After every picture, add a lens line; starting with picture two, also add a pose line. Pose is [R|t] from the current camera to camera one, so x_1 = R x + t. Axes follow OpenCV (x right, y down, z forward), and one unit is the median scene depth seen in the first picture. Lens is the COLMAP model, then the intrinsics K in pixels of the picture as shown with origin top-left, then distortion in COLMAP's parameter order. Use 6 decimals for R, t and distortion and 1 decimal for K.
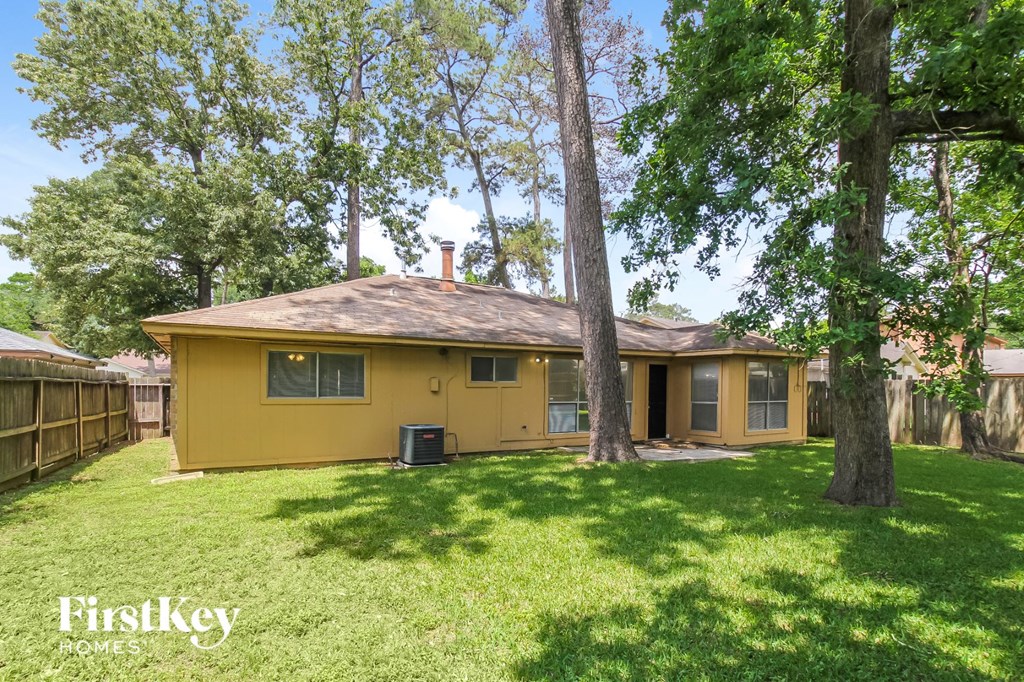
lens RADIAL K [[521.3, 0, 511.2], [0, 521.3, 353.7], [0, 0, 1]] dist [-0.028944, 0.001118]
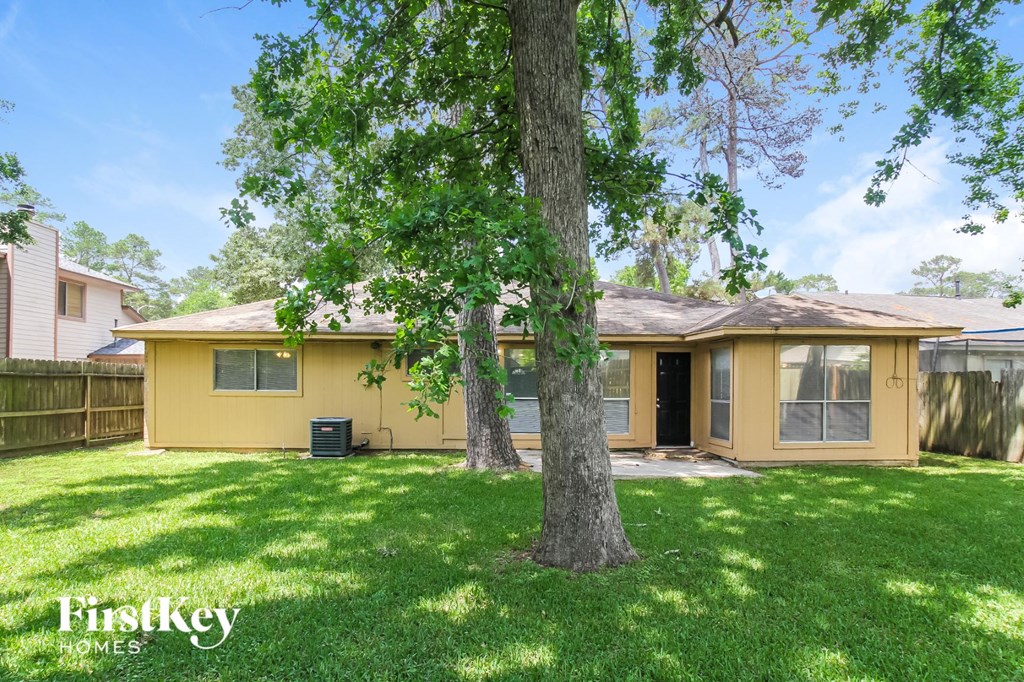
lens RADIAL K [[527.8, 0, 512.0], [0, 527.8, 341.0], [0, 0, 1]] dist [-0.049326, 0.000264]
pose [[0.885874, -0.038614, -0.462316, 0.667372], [0.029851, 0.999209, -0.026257, 0.026423], [0.462965, 0.009460, 0.886326, 0.275045]]
